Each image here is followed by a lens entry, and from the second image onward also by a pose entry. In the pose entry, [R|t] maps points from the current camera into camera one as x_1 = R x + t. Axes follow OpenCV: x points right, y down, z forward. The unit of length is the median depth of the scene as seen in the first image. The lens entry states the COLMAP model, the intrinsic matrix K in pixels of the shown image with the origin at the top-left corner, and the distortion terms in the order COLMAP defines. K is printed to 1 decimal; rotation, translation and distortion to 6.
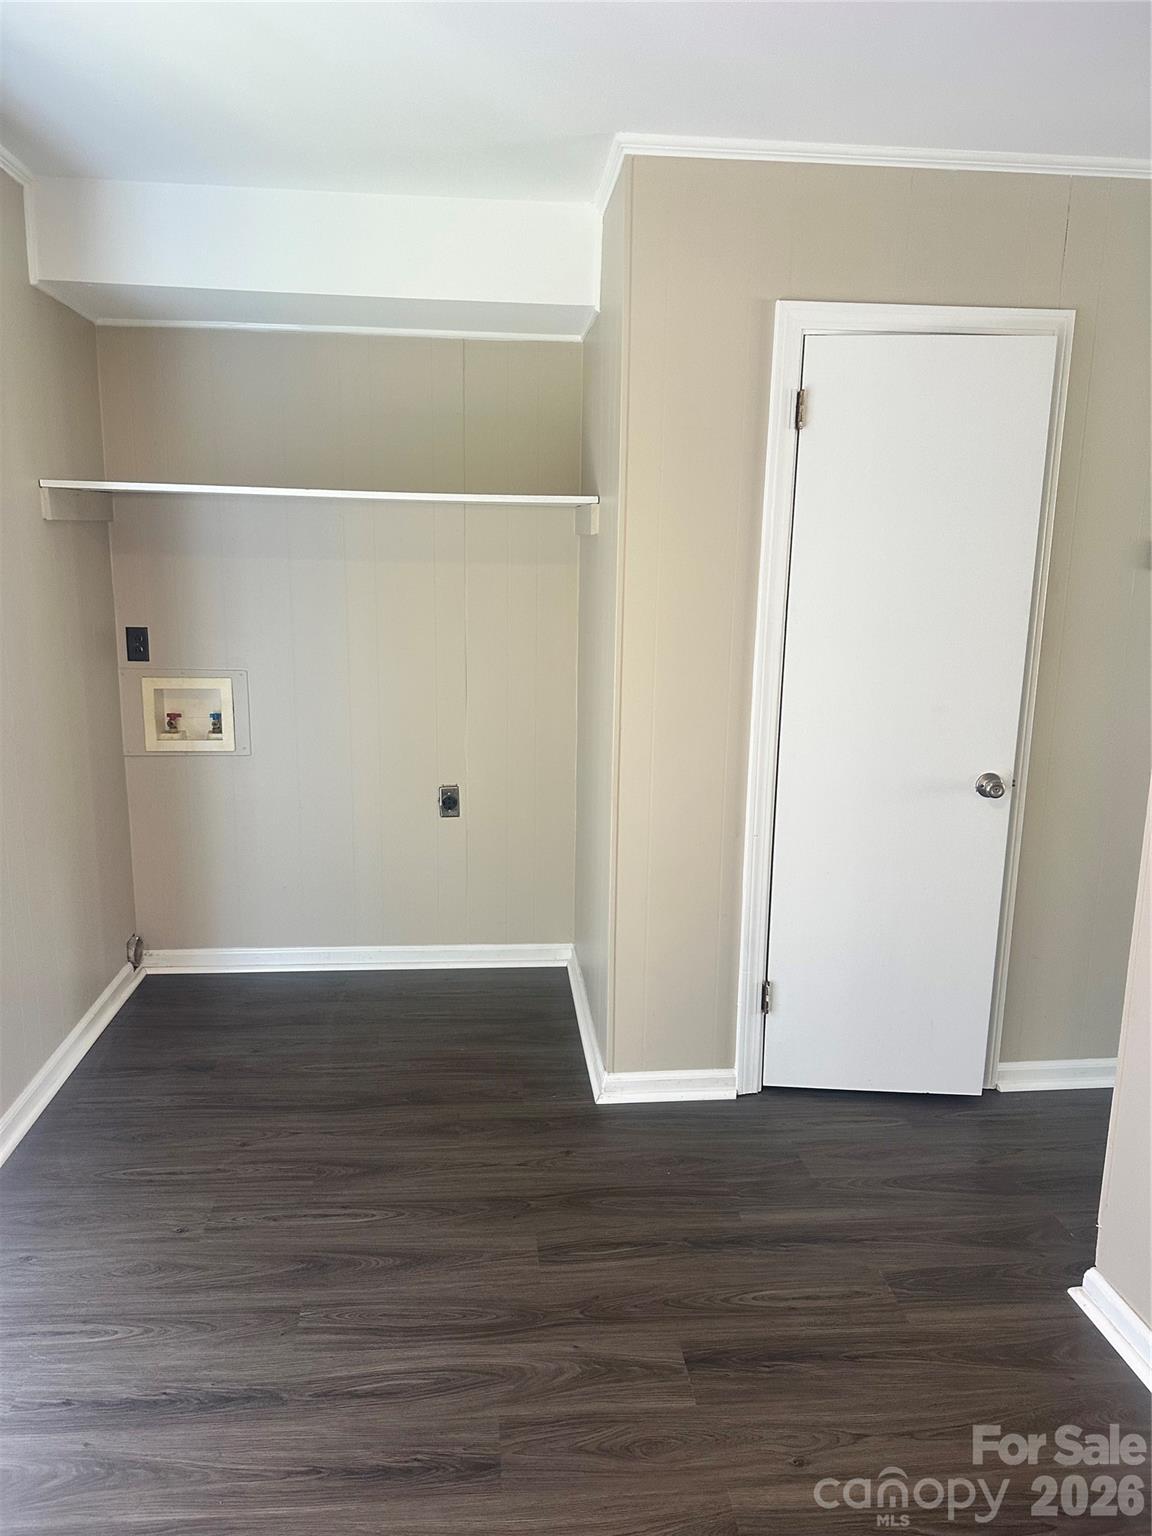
lens RADIAL K [[1088.5, 0, 571.5], [0, 1088.5, 766.8], [0, 0, 1]] dist [-0.005217, -0.003438]
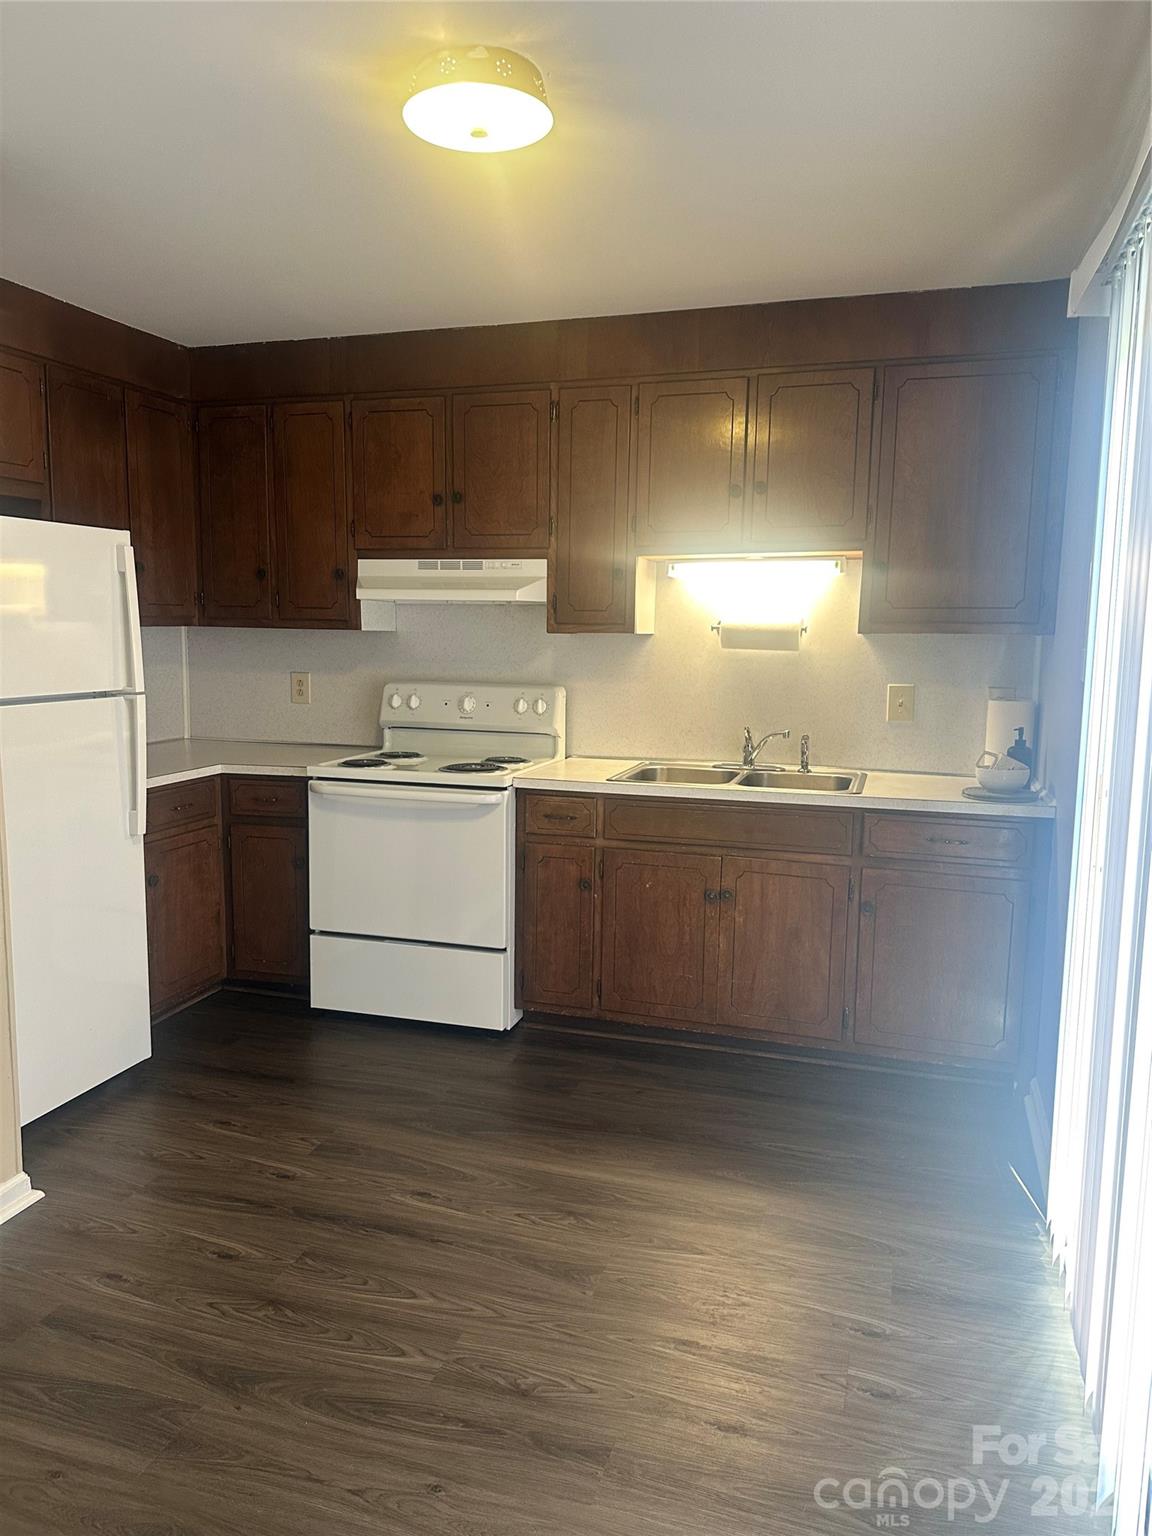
lens RADIAL K [[1088.5, 0, 577.7], [0, 1088.5, 768.1], [0, 0, 1]] dist [-0.005217, -0.003438]
pose [[-0.922657, -0.070840, 0.379058, -0.593390], [0.048983, 0.953490, 0.297420, -0.269386], [-0.382497, 0.292984, -0.876274, 1.560020]]
